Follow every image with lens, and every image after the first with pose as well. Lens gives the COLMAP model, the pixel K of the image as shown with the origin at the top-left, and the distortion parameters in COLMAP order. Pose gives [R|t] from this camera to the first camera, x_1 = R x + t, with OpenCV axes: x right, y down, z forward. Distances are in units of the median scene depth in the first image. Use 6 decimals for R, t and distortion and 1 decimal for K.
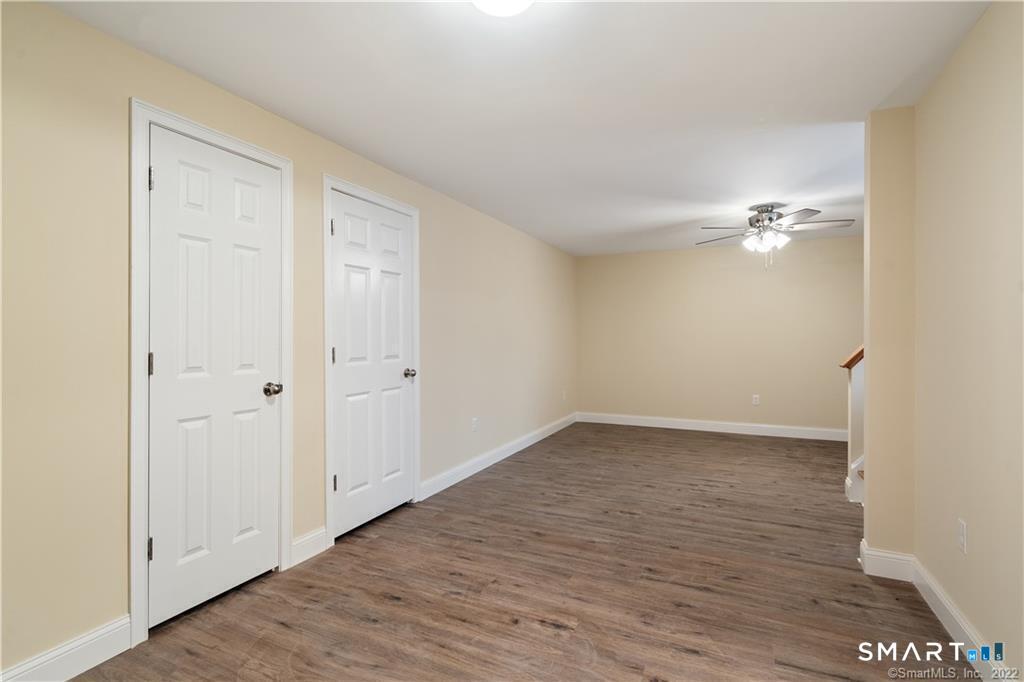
lens RADIAL K [[489.0, 0, 513.7], [0, 489.0, 335.6], [0, 0, 1]] dist [-0.002090, 0.000027]
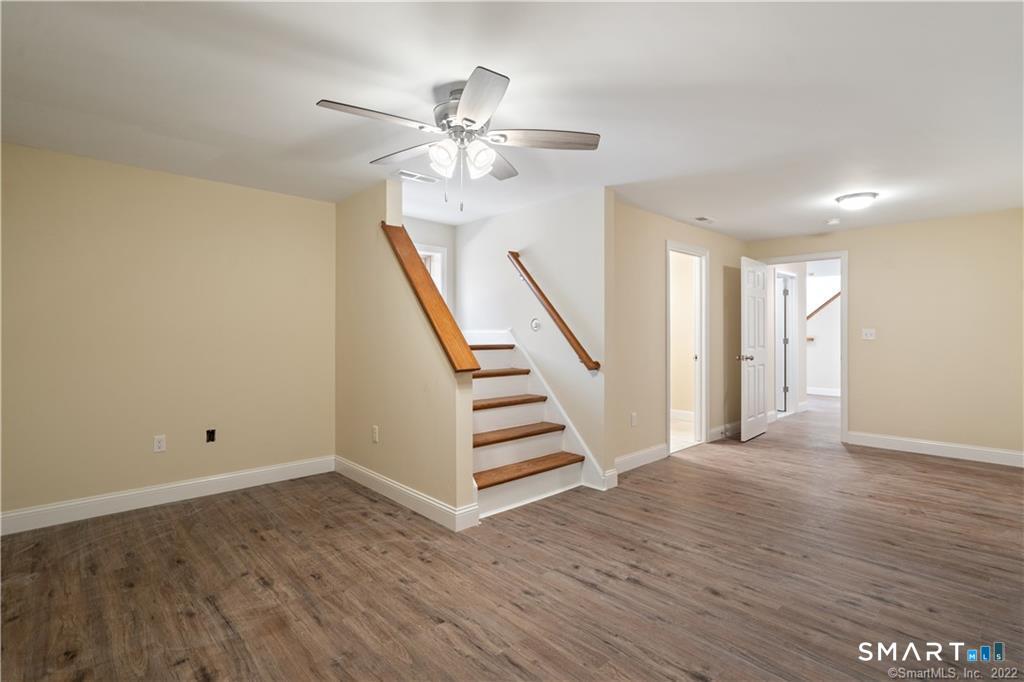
lens RADIAL K [[489.0, 0, 513.7], [0, 489.0, 335.6], [0, 0, 1]] dist [-0.002090, 0.000027]
pose [[-0.929744, 0.001472, 0.368203, 0.334097], [0.001361, 0.999999, -0.000561, 0.007692], [-0.368203, -0.000020, -0.929745, 1.894154]]
